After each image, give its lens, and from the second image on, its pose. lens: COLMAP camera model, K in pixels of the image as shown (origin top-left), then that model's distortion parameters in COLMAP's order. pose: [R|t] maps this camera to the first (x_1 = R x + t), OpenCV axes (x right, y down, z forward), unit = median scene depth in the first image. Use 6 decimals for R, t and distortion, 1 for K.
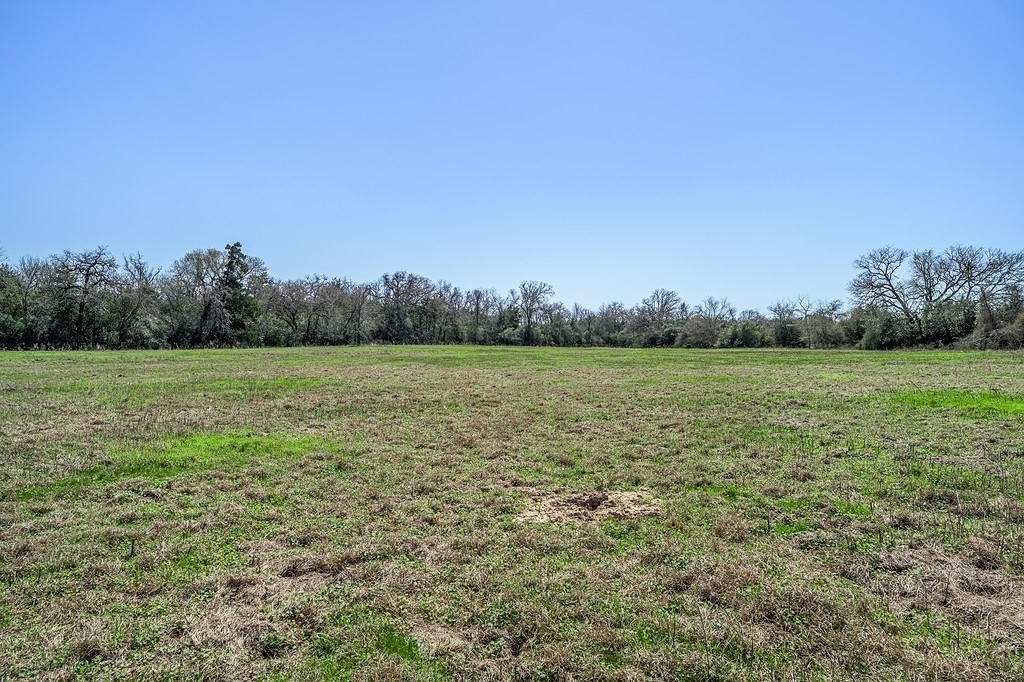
lens RADIAL K [[650.4, 0, 513.9], [0, 650.4, 338.9], [0, 0, 1]] dist [-0.002229, 0.002517]
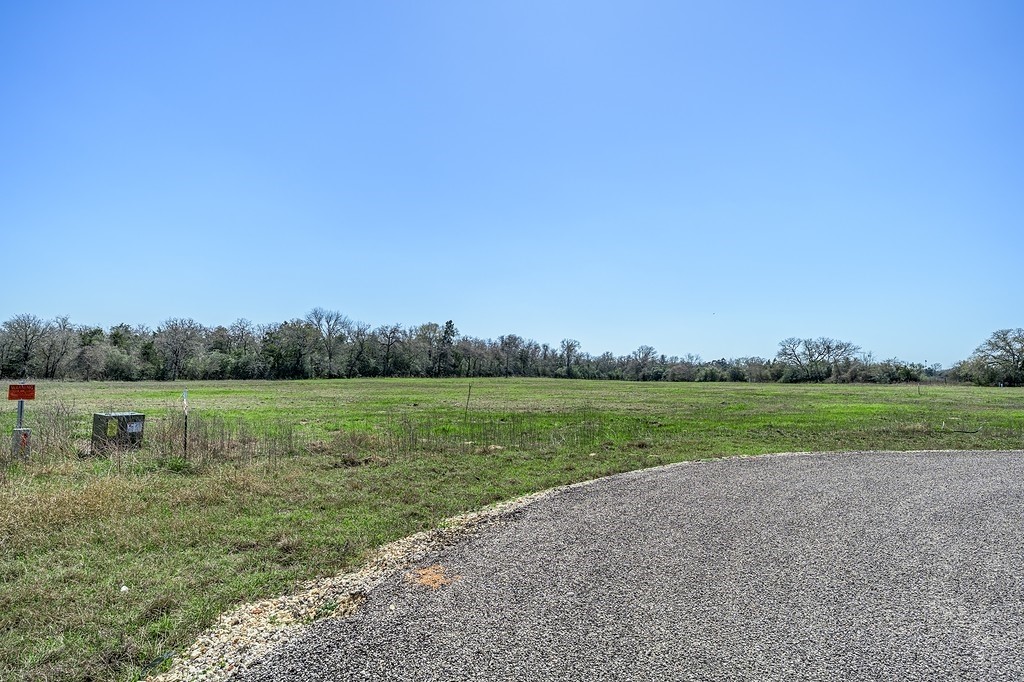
lens RADIAL K [[539.2, 0, 505.6], [0, 539.2, 335.4], [0, 0, 1]] dist [0.001844, -0.001358]
pose [[0.995363, 0.023404, 0.093305, -0.277933], [-0.016882, 0.997399, -0.070079, -0.000392], [-0.094702, 0.068179, 0.993168, -0.356718]]
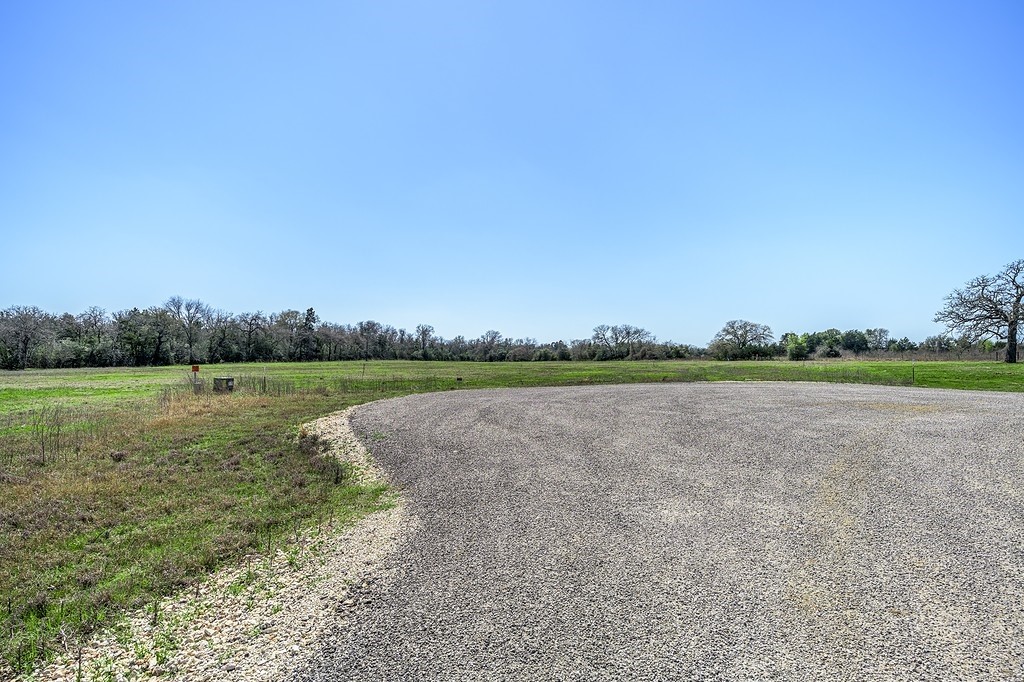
lens RADIAL K [[539.2, 0, 505.0], [0, 539.2, 348.7], [0, 0, 1]] dist [0.001844, -0.001358]
pose [[0.936142, 0.006391, 0.351564, -0.303903], [-0.001222, 0.999888, -0.014920, -0.000747], [-0.351620, 0.013538, 0.936045, -0.486484]]
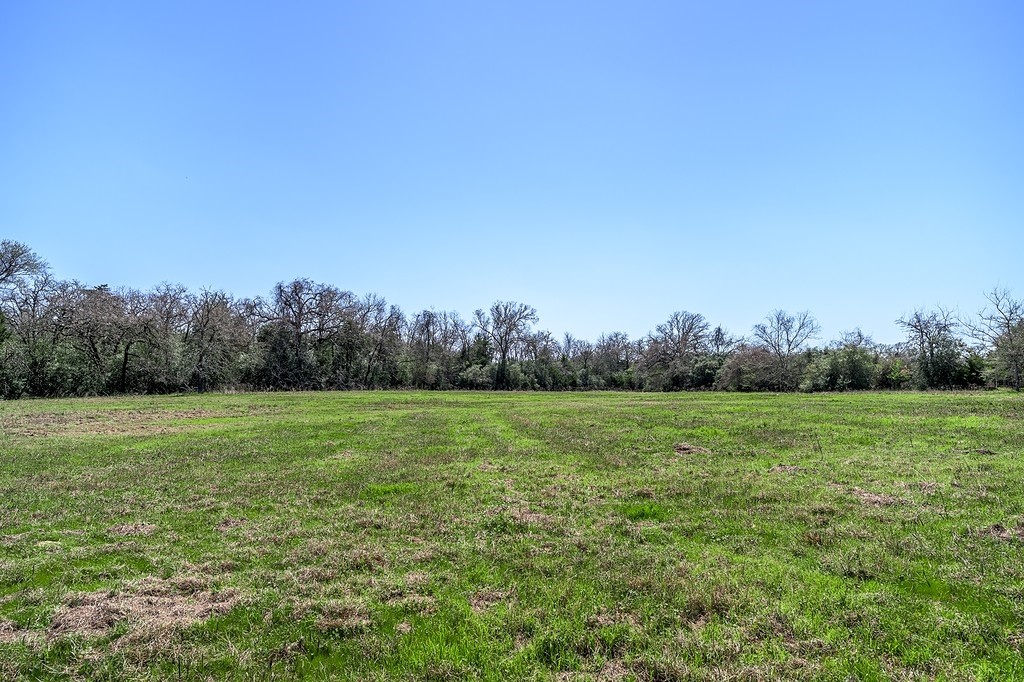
lens RADIAL K [[650.4, 0, 514.4], [0, 650.4, 335.0], [0, 0, 1]] dist [-0.002229, 0.002517]
pose [[0.999773, -0.009402, 0.019111, 0.022401], [0.010754, 0.997349, -0.071969, 0.001983], [-0.018383, 0.072158, 0.997224, 0.293414]]
